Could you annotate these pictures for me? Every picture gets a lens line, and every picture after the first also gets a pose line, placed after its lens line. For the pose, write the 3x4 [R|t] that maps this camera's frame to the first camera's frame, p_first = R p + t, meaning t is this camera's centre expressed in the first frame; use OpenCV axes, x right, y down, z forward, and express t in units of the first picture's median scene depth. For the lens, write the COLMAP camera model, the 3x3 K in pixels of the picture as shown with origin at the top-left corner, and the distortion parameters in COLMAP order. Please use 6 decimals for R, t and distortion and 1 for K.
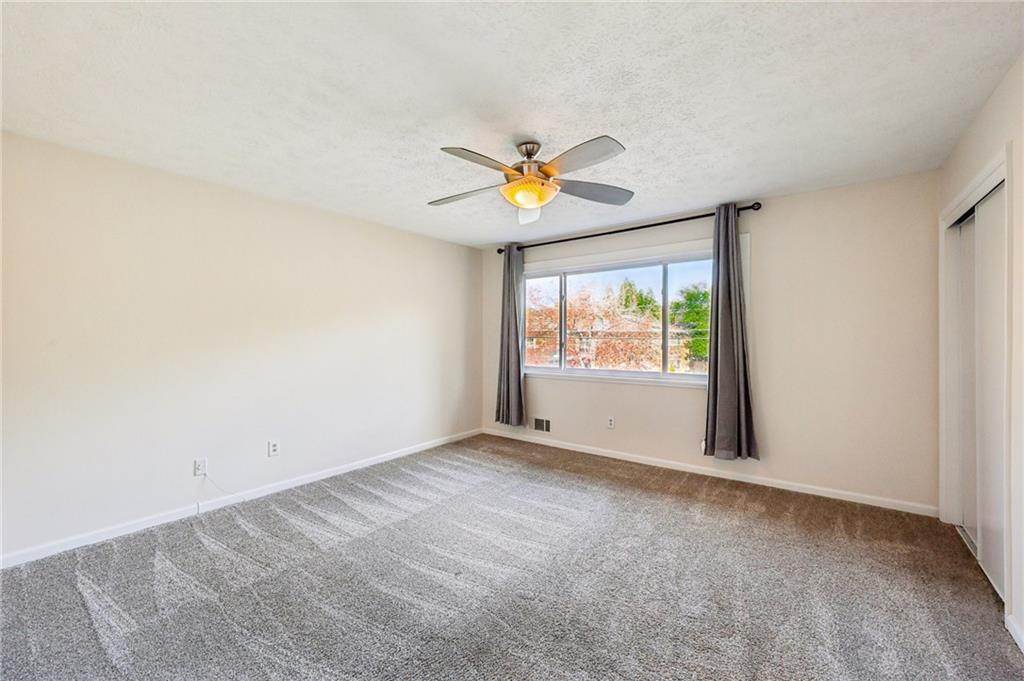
lens RADIAL K [[413.8, 0, 513.3], [0, 413.8, 343.9], [0, 0, 1]] dist [-0.000969, 0.000673]
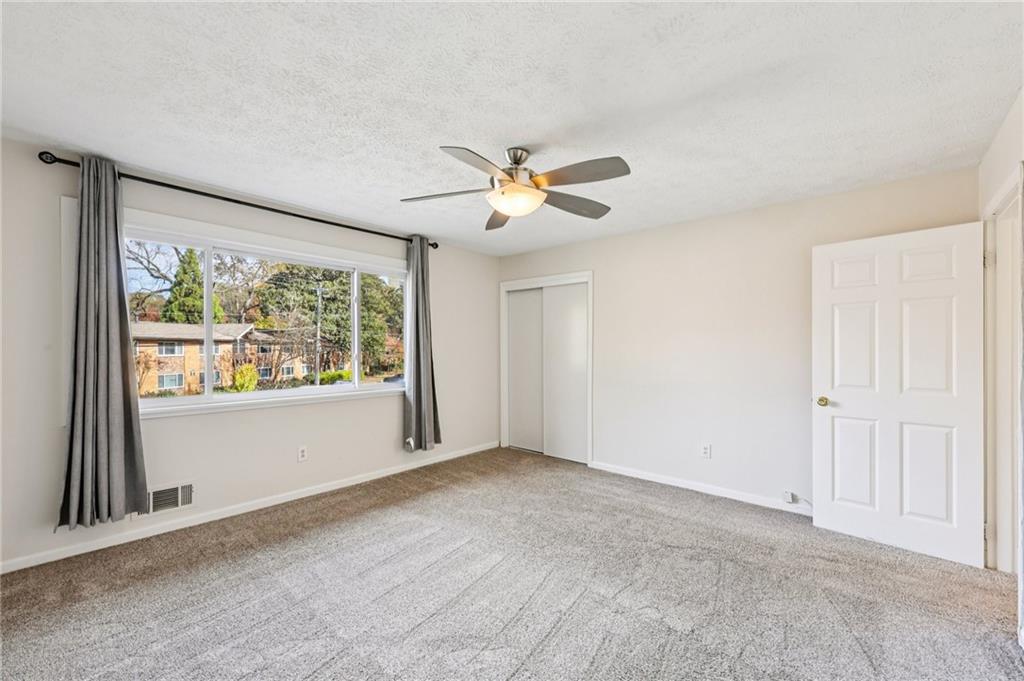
lens RADIAL K [[413.8, 0, 513.1], [0, 413.8, 340.8], [0, 0, 1]] dist [-0.000969, 0.000673]
pose [[0.067341, 0.024218, 0.997436, -0.699584], [0.017817, 0.999517, -0.025472, 0.000840], [-0.997571, 0.019487, 0.066877, 0.706918]]
